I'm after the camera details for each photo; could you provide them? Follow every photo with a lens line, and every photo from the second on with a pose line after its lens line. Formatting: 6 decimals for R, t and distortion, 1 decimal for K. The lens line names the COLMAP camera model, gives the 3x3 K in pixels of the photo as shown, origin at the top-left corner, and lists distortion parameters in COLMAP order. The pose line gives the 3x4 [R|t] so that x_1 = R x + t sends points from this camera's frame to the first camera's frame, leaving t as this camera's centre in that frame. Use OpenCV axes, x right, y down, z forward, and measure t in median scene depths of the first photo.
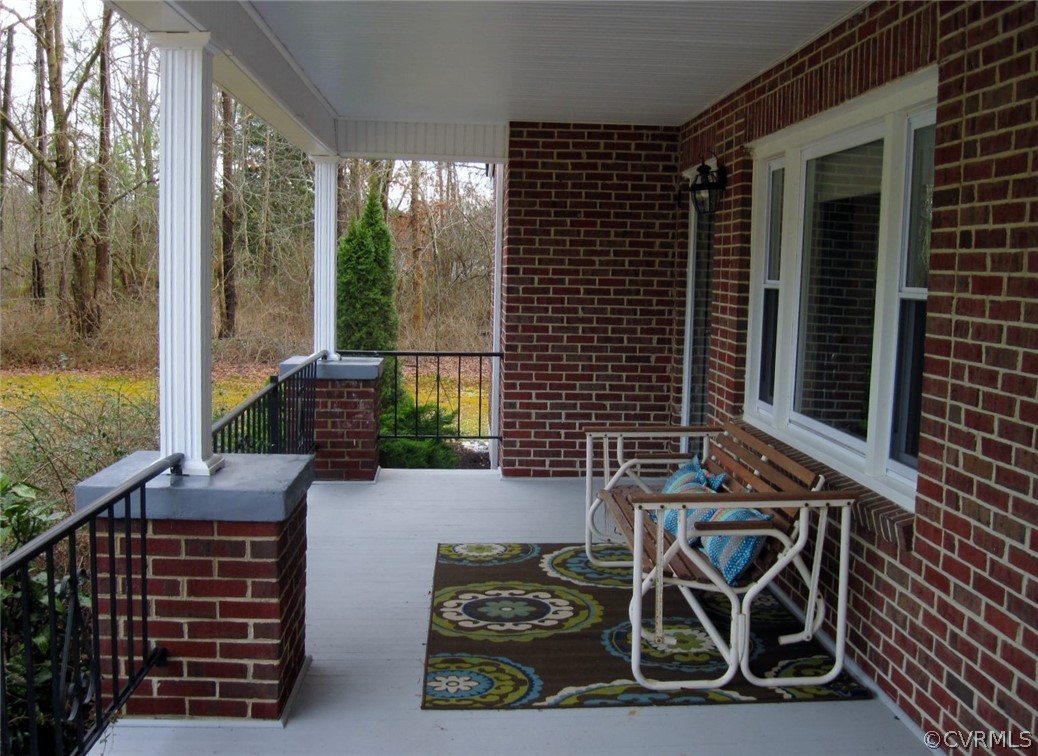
lens RADIAL K [[1083.8, 0, 517.9], [0, 1083.8, 377.1], [0, 0, 1]] dist [-0.101980, 0.000000]
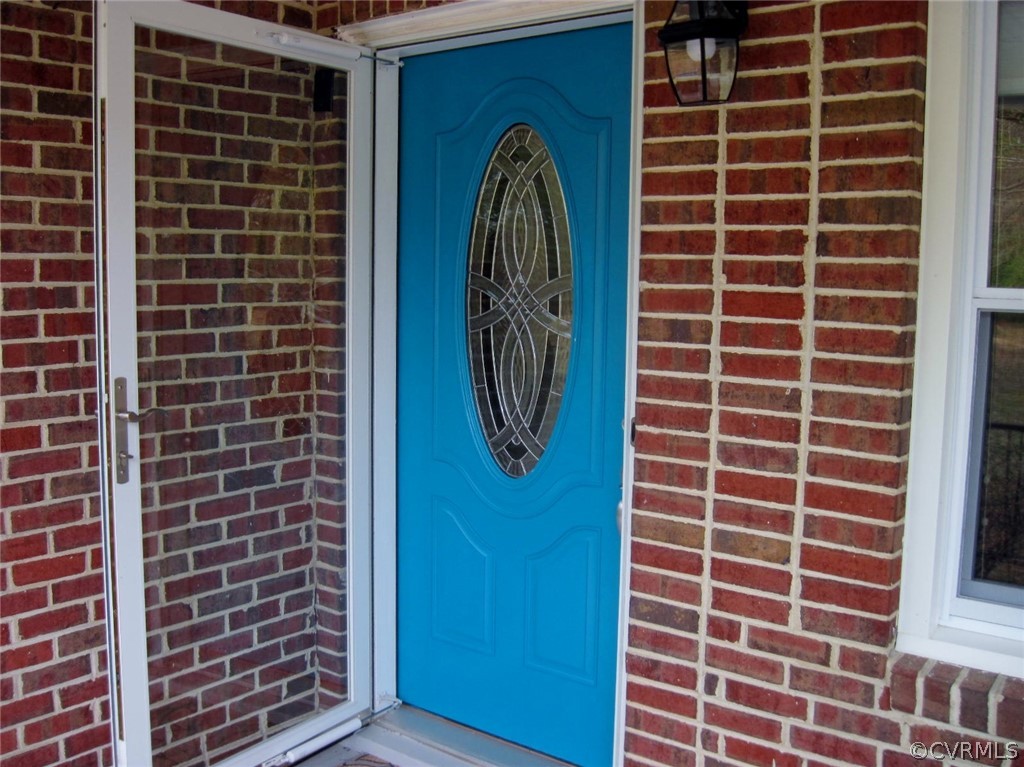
lens RADIAL K [[1069.2, 0, 511.3], [0, 1069.2, 383.0], [0, 0, 1]] dist [-0.101980, 0.000000]
pose [[0.664199, -0.095234, 0.741465, -0.118550], [0.076393, 0.995307, 0.059406, -0.069293], [-0.743642, 0.017185, 0.668357, 0.660730]]
